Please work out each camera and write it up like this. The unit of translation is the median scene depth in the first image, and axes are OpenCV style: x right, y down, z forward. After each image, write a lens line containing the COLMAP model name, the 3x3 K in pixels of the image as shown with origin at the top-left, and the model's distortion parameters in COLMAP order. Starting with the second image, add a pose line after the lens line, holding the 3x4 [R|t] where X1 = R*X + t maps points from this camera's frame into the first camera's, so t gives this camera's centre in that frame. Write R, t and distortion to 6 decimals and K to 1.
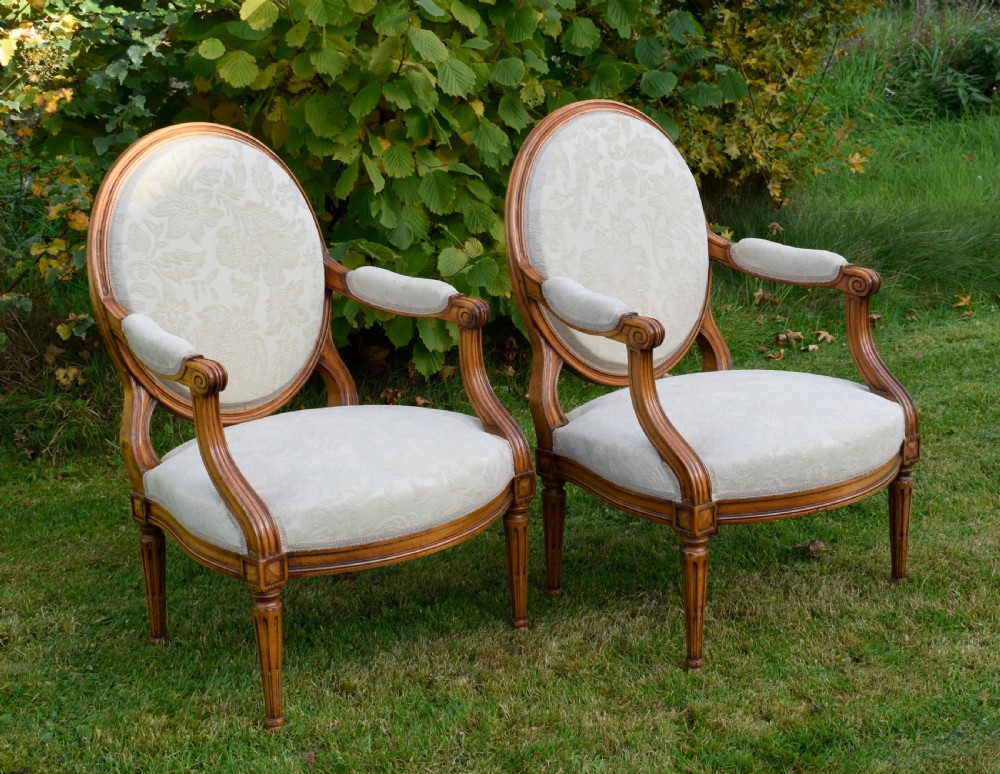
lens RADIAL K [[1864.8, 0, 482.9], [0, 1864.8, 406.4], [0, 0, 1]] dist [-0.017365, 0.000000]
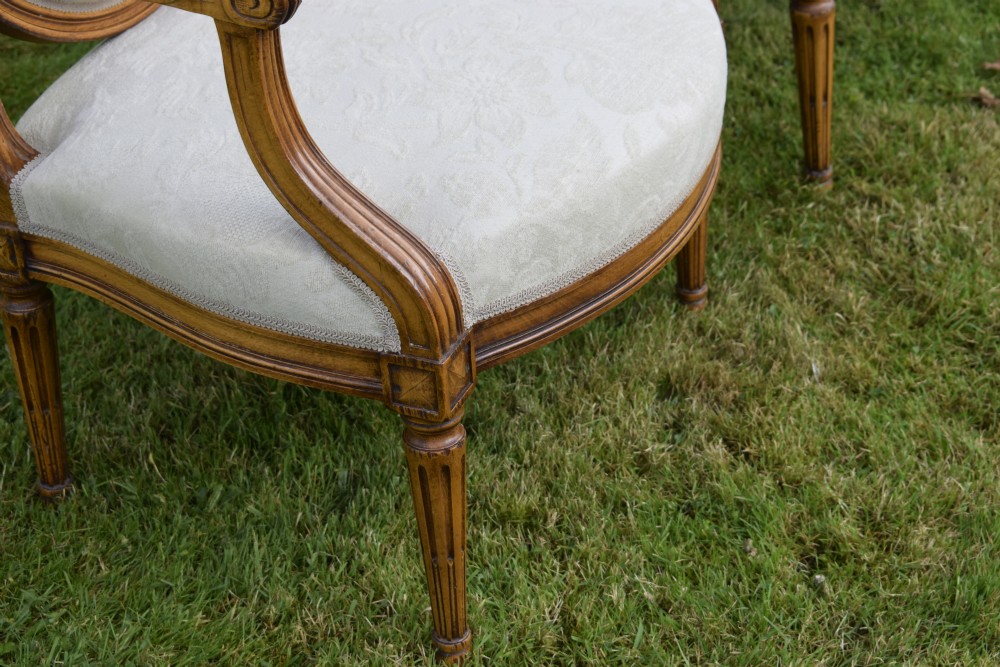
lens RADIAL K [[2288.1, 0, 507.7], [0, 2288.1, 338.6], [0, 0, 1]] dist [-0.048545, 0.000000]
pose [[0.924227, -0.221625, 0.310946, -0.249170], [0.124301, 0.944595, 0.303793, -0.083766], [-0.361046, -0.242123, 0.900568, 0.426460]]
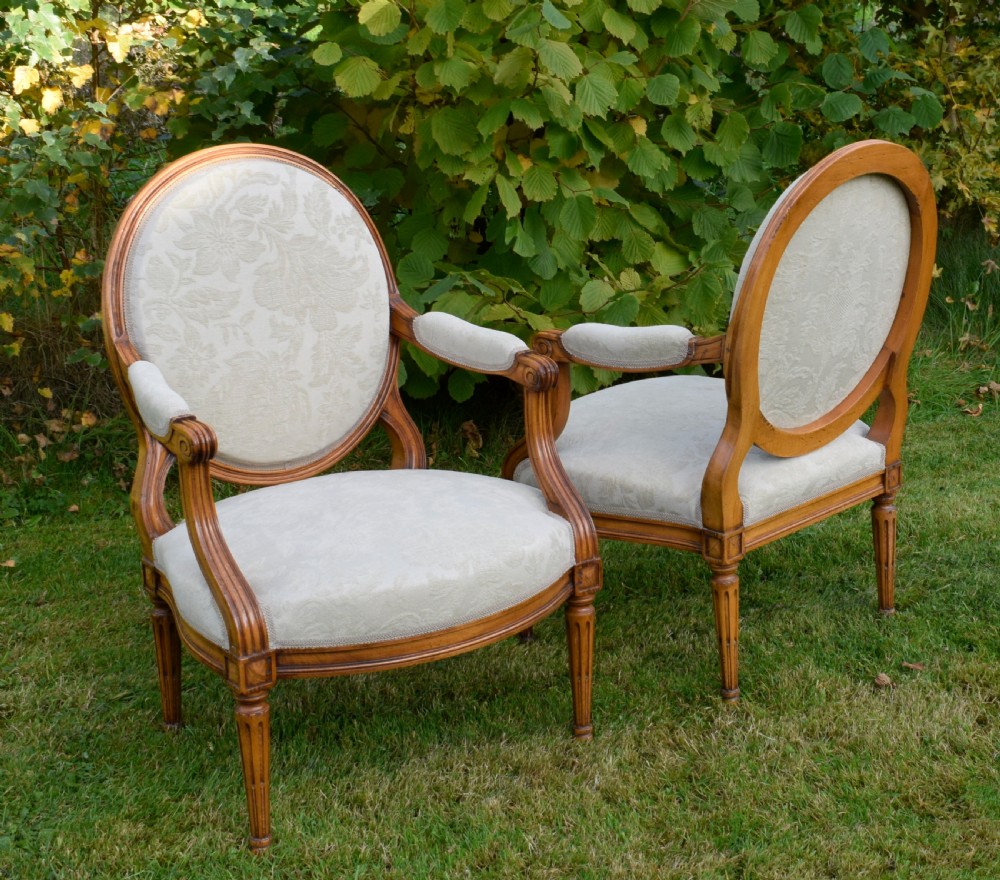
lens RADIAL K [[1906.2, 0, 687.2], [0, 1906.2, 349.6], [0, 0, 1]] dist [-0.019176, 0.000000]
pose [[0.996726, 0.046456, -0.066178, 0.123205], [-0.048123, 0.998557, -0.023824, -0.043758], [0.064976, 0.026931, 0.997523, 0.114686]]
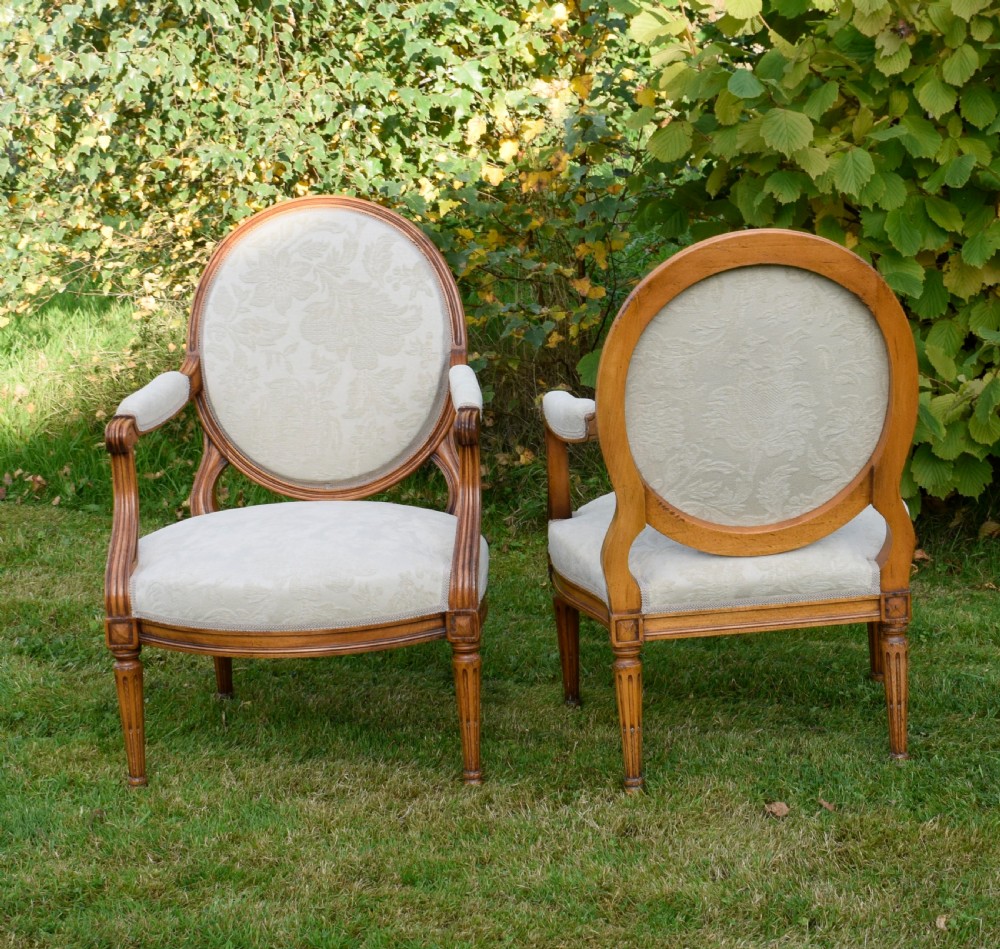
lens RADIAL K [[2364.1, 0, 532.7], [0, 2364.1, 503.2], [0, 0, 1]] dist [0.091908, 0.000000]
pose [[0.668048, 0.183869, -0.721044, 0.870915], [-0.179724, 0.980173, 0.083434, -0.118158], [0.722088, 0.073851, 0.687848, 0.228996]]
